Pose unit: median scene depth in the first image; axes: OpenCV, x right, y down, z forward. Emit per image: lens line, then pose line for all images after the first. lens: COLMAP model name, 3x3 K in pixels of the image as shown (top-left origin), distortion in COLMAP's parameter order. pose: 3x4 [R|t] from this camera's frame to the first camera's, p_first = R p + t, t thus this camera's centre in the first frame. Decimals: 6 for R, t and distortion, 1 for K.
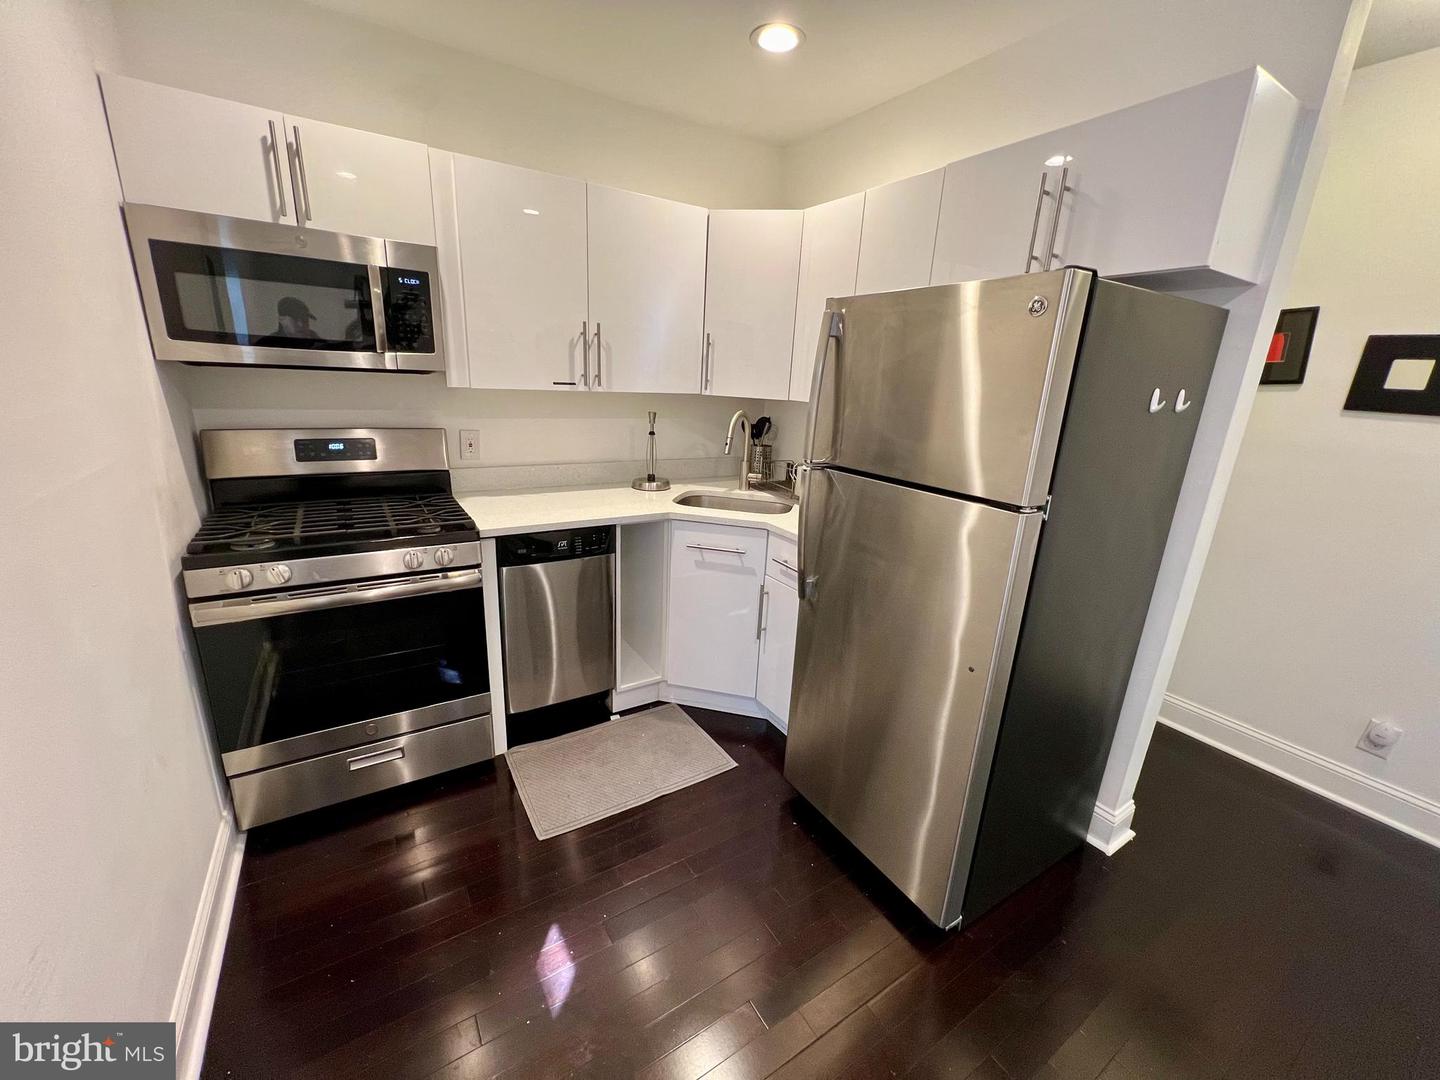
lens RADIAL K [[579.0, 0, 720.5], [0, 579.0, 543.2], [0, 0, 1]] dist [-0.001219, 0.000228]
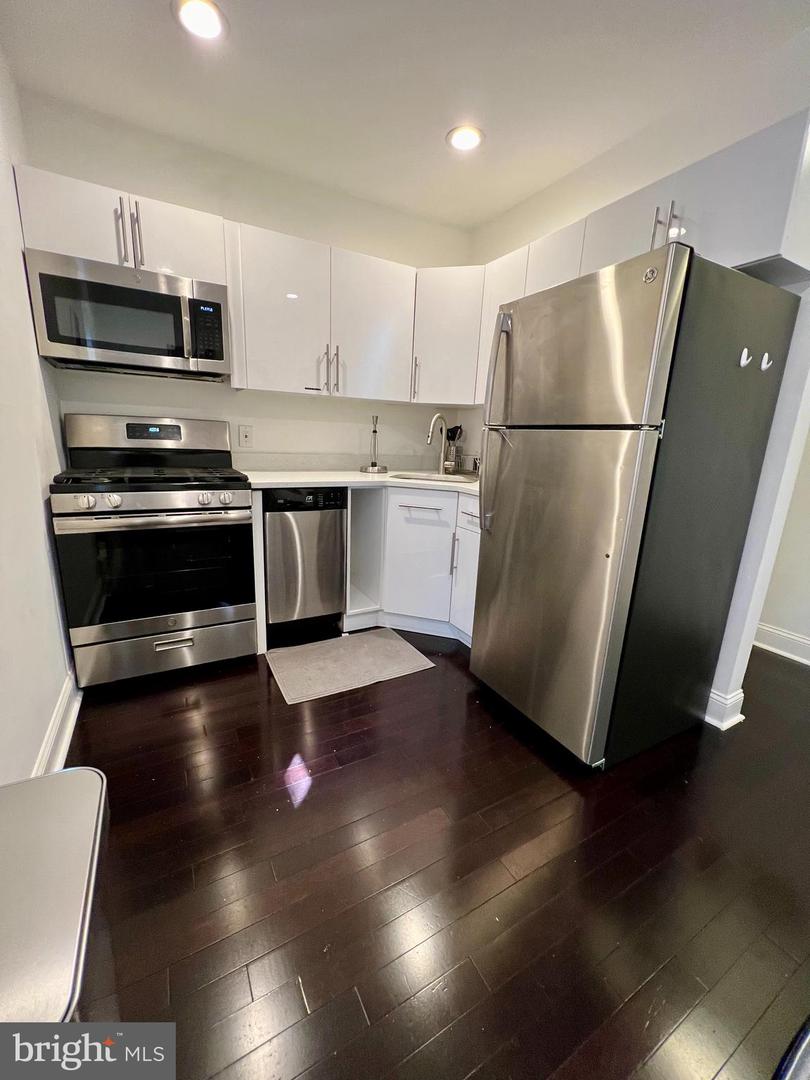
lens RADIAL K [[434.2, 0, 402.5], [0, 434.2, 540.1], [0, 0, 1]] dist [-0.001219, 0.000228]
pose [[0.998382, 0.006222, -0.056530, 0.010987], [-0.008966, 0.998787, -0.048424, 0.164462], [0.056160, 0.048852, 0.997226, -0.022916]]
